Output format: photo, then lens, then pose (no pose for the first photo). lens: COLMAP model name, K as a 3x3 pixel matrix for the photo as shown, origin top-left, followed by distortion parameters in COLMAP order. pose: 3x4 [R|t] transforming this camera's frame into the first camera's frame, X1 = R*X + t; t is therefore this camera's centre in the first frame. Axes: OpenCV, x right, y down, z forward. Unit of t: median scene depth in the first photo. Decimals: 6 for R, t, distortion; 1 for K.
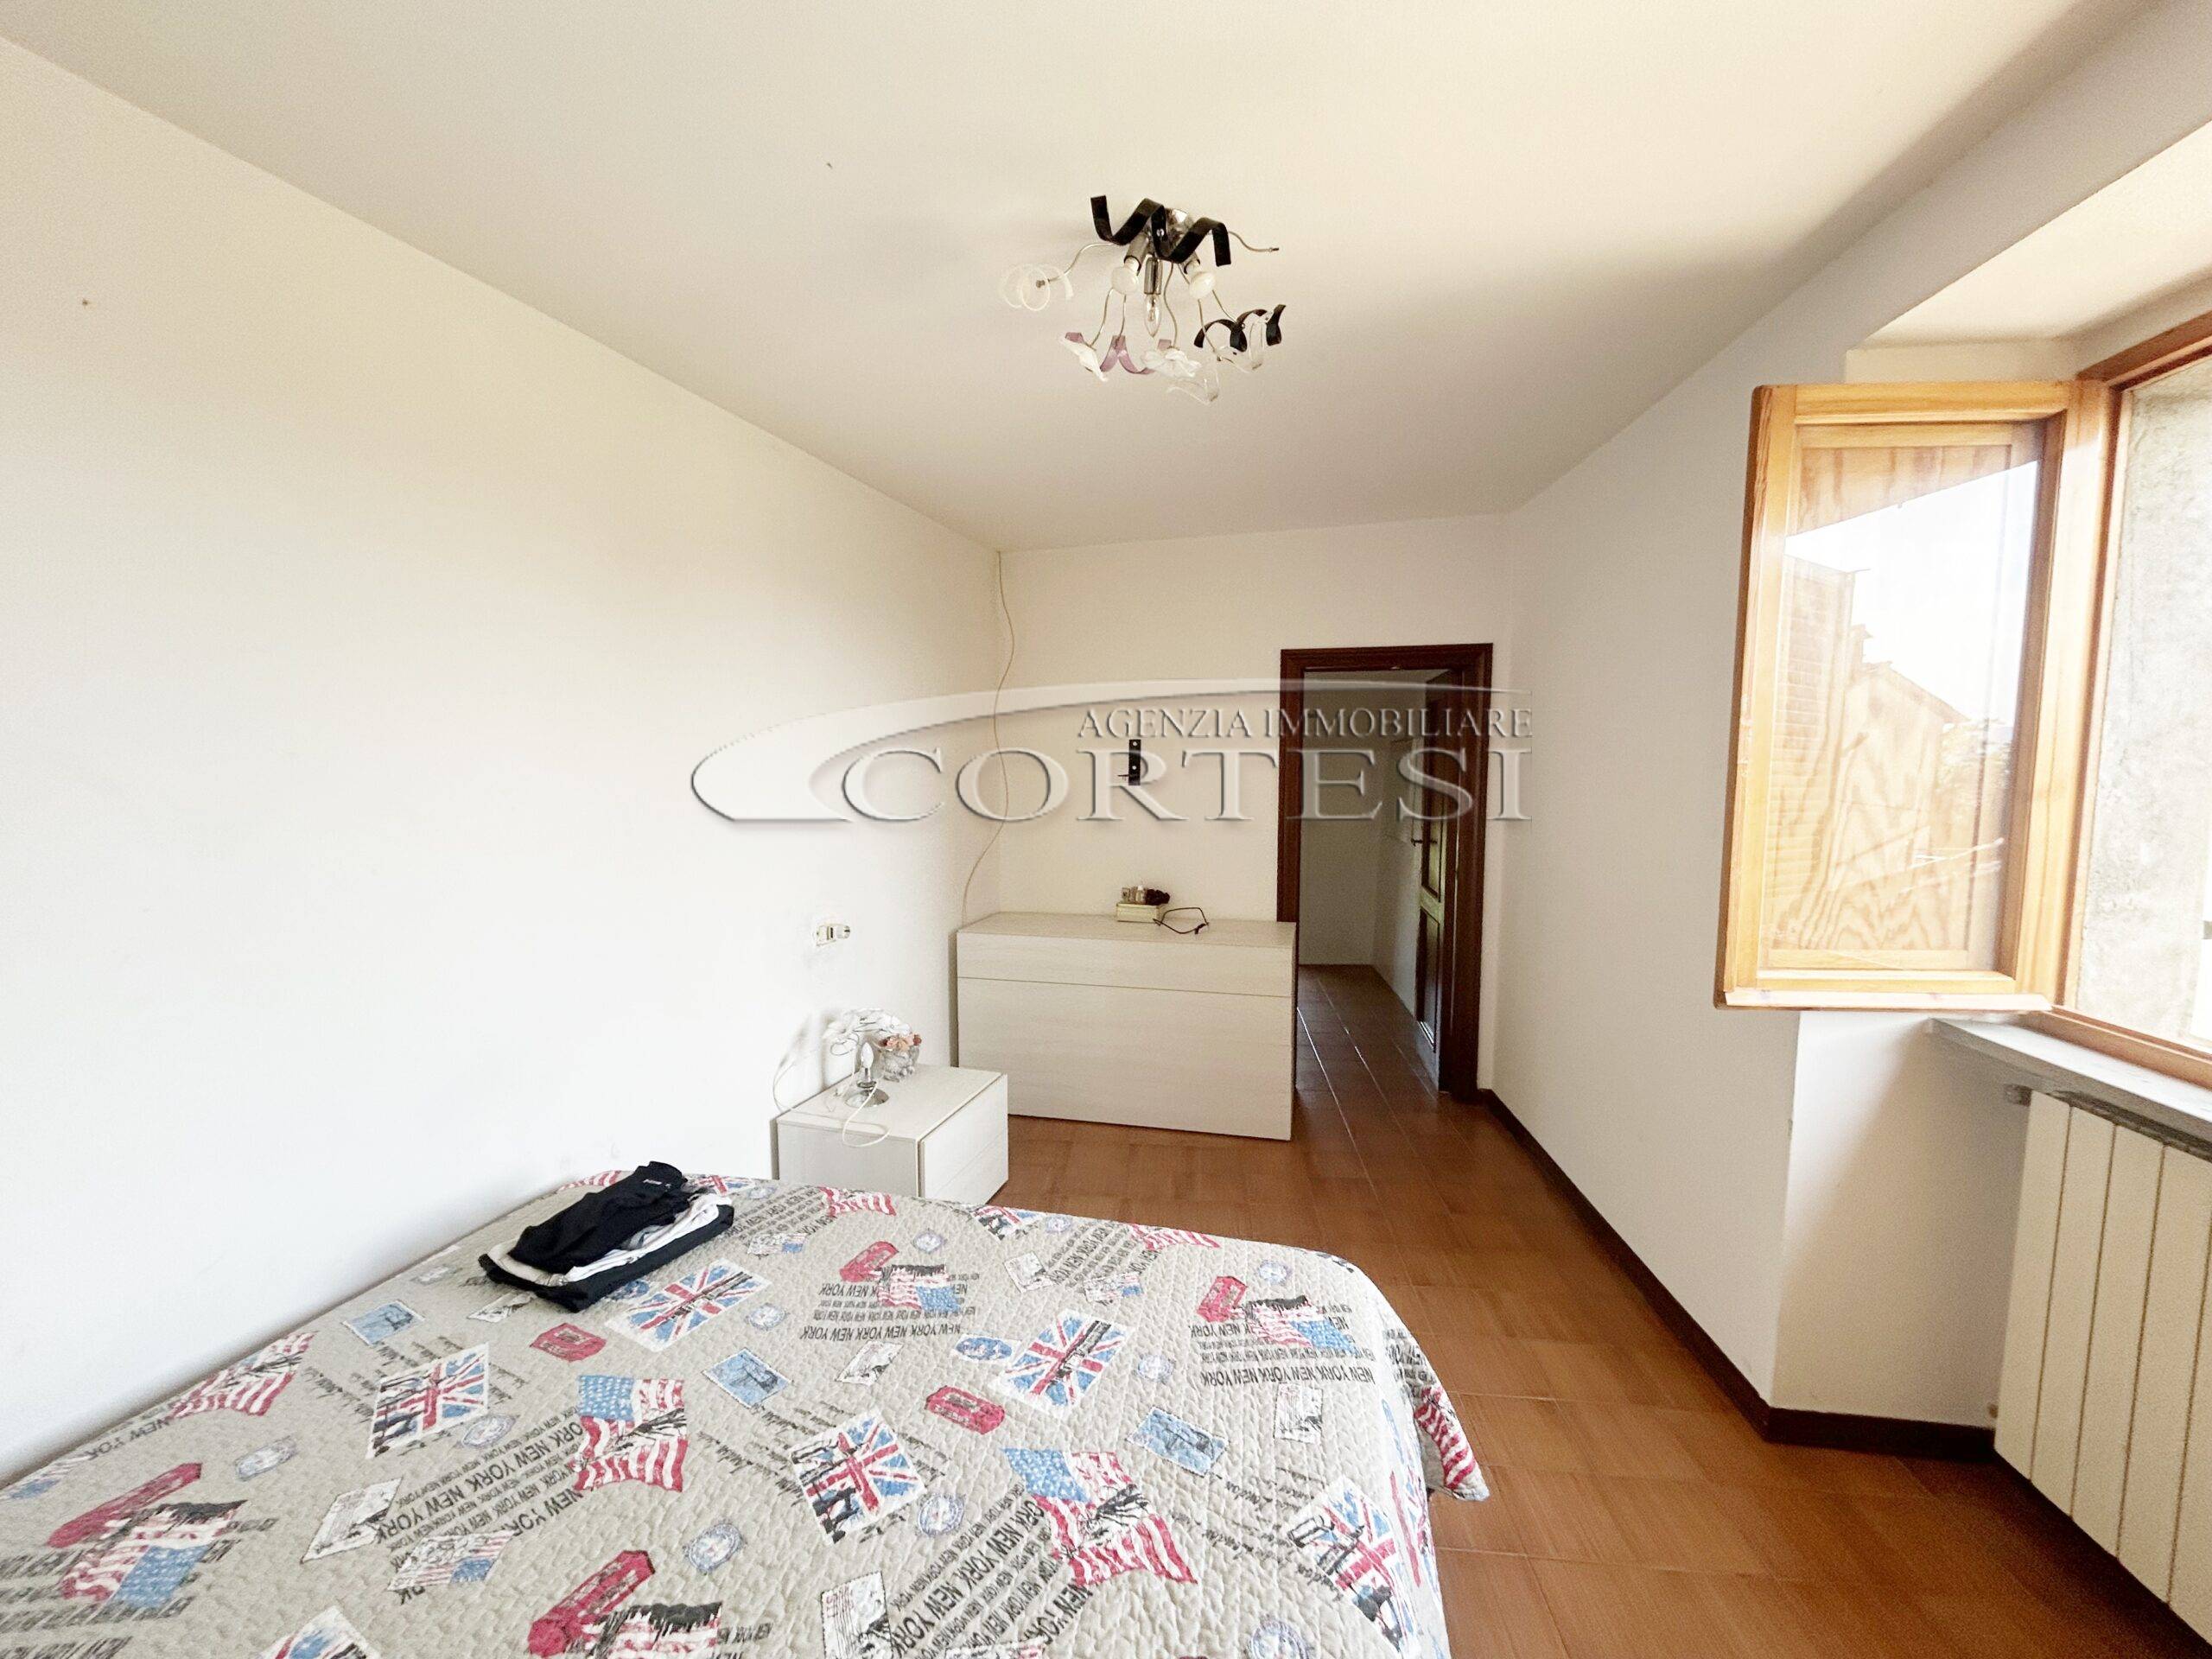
lens RADIAL K [[891.4, 0, 1102.9], [0, 891.4, 832.3], [0, 0, 1]] dist [-0.000950, 0.000823]
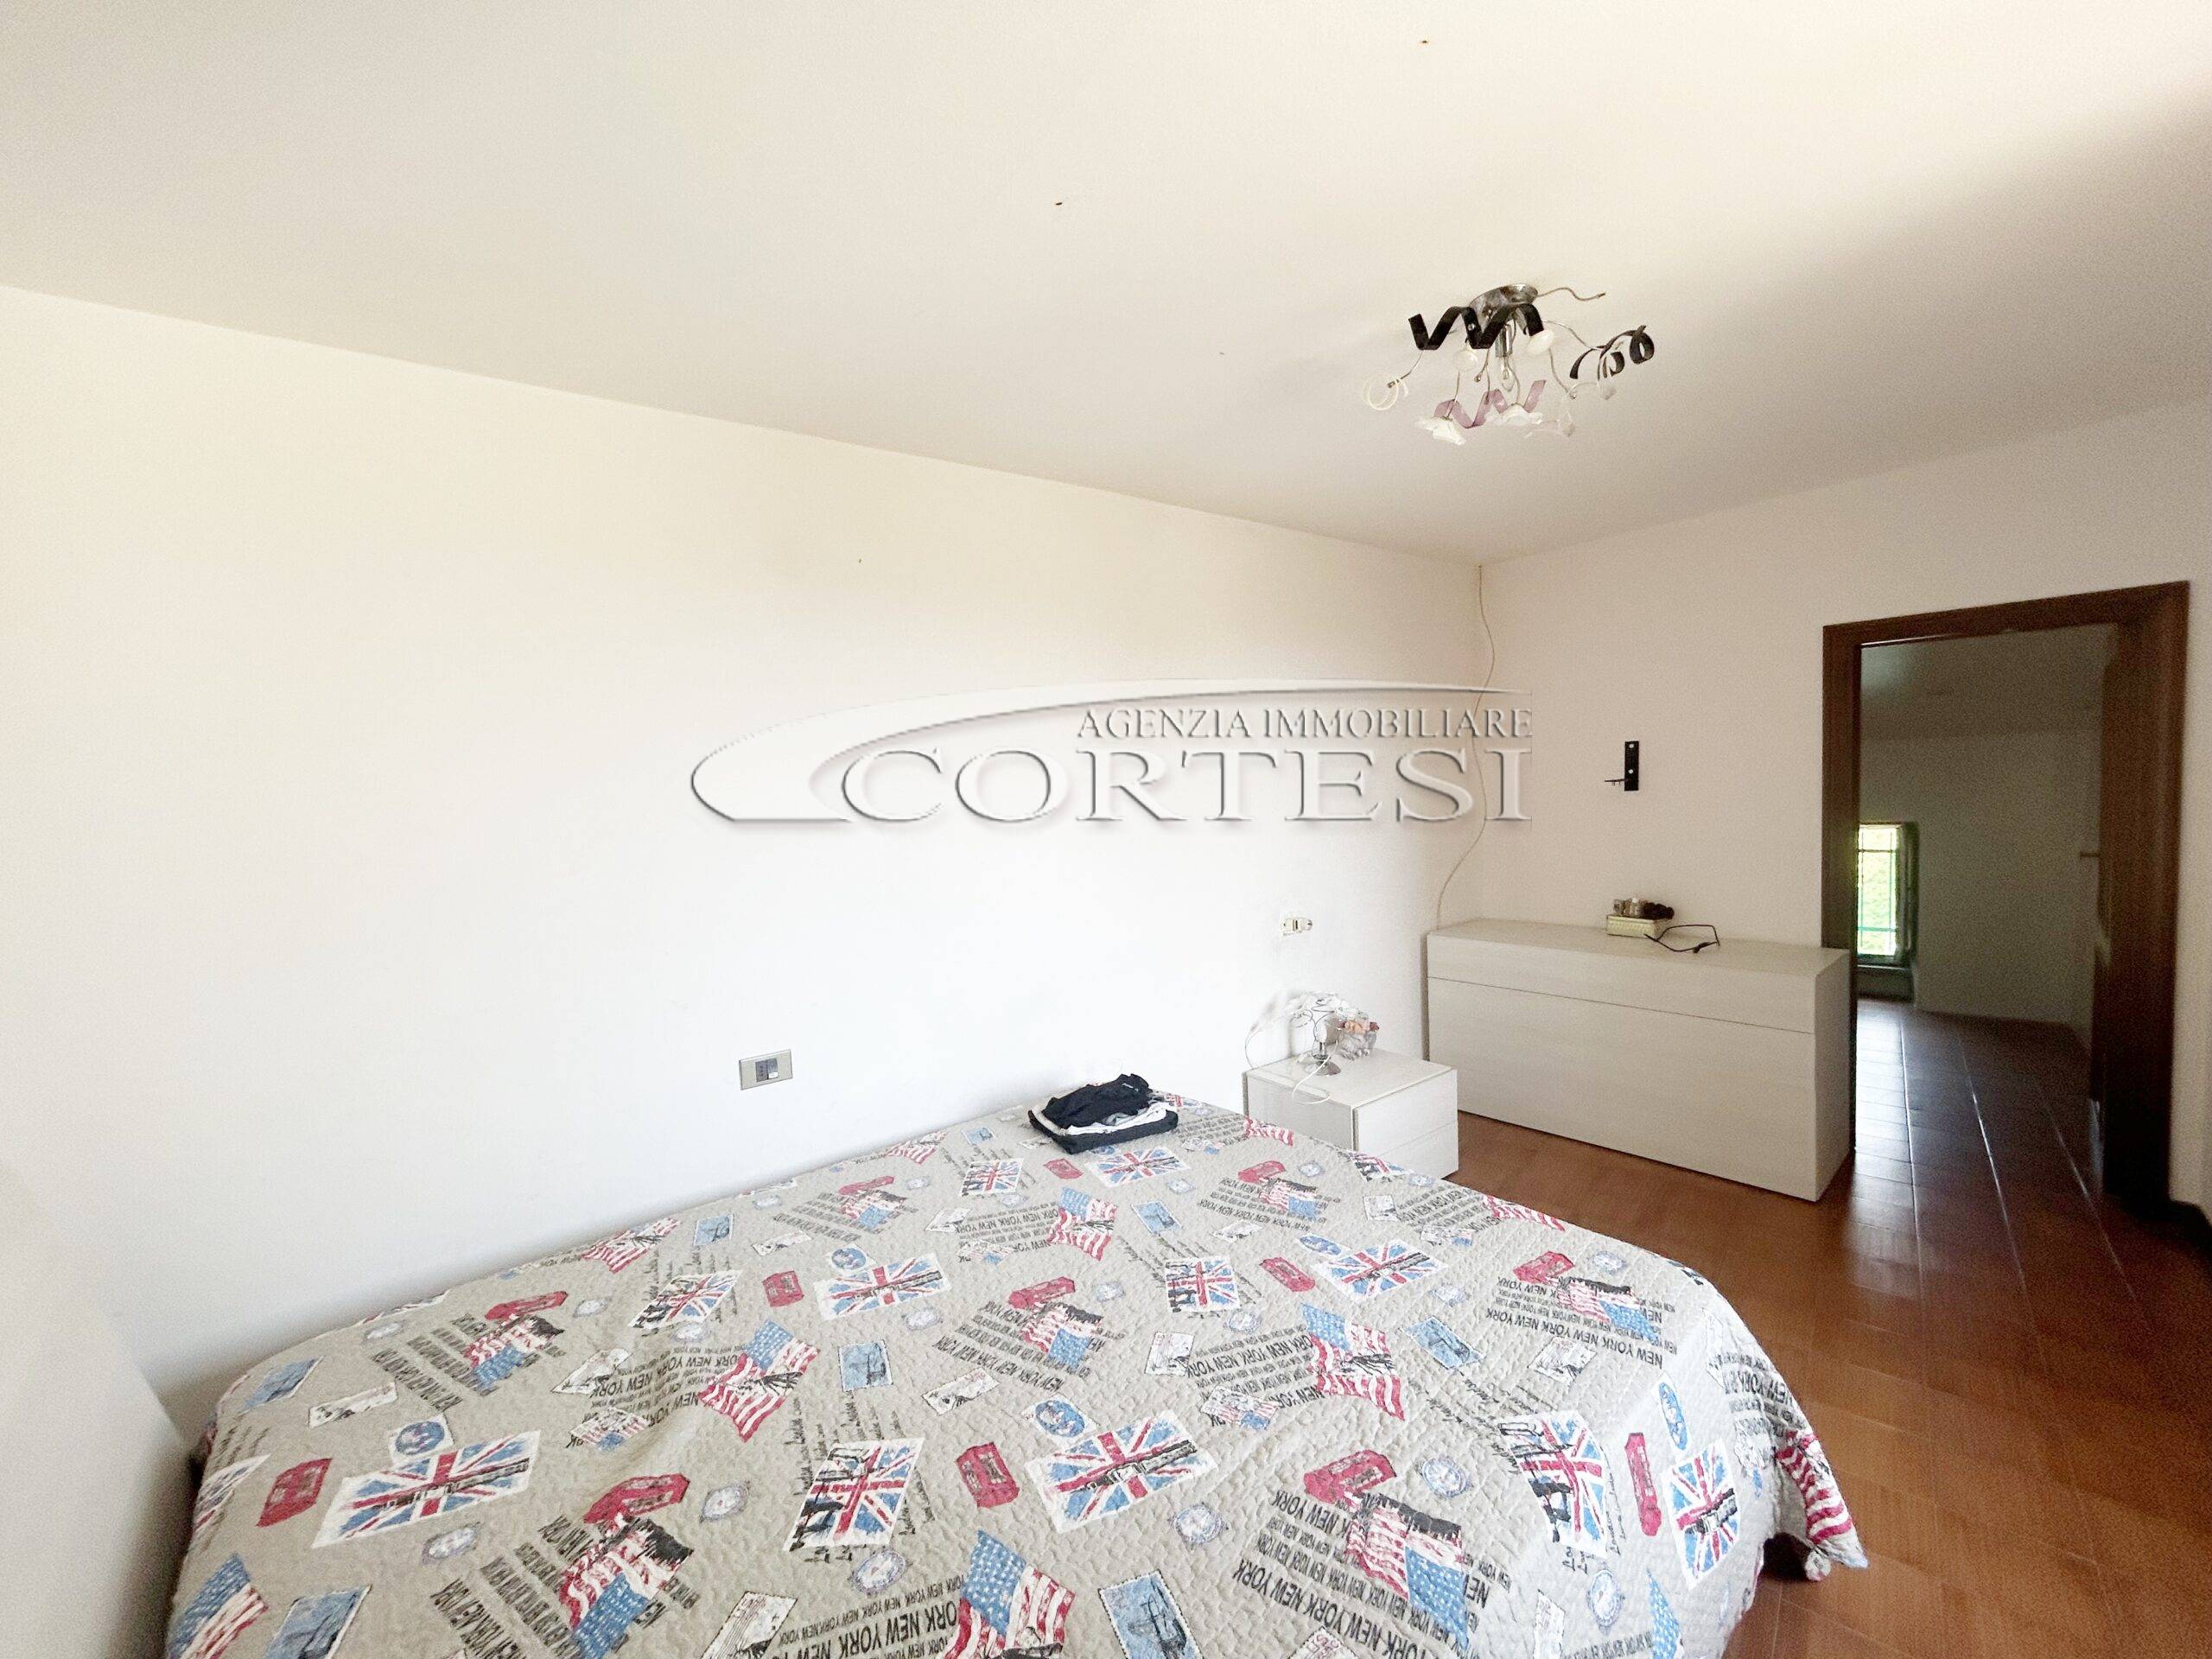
lens RADIAL K [[891.4, 0, 1107.9], [0, 891.4, 827.4], [0, 0, 1]] dist [-0.000950, 0.000823]
pose [[0.817313, -0.002594, -0.576189, 0.326207], [-0.004459, 0.999931, -0.010827, -0.003650], [0.576177, 0.011419, 0.817245, -0.207208]]
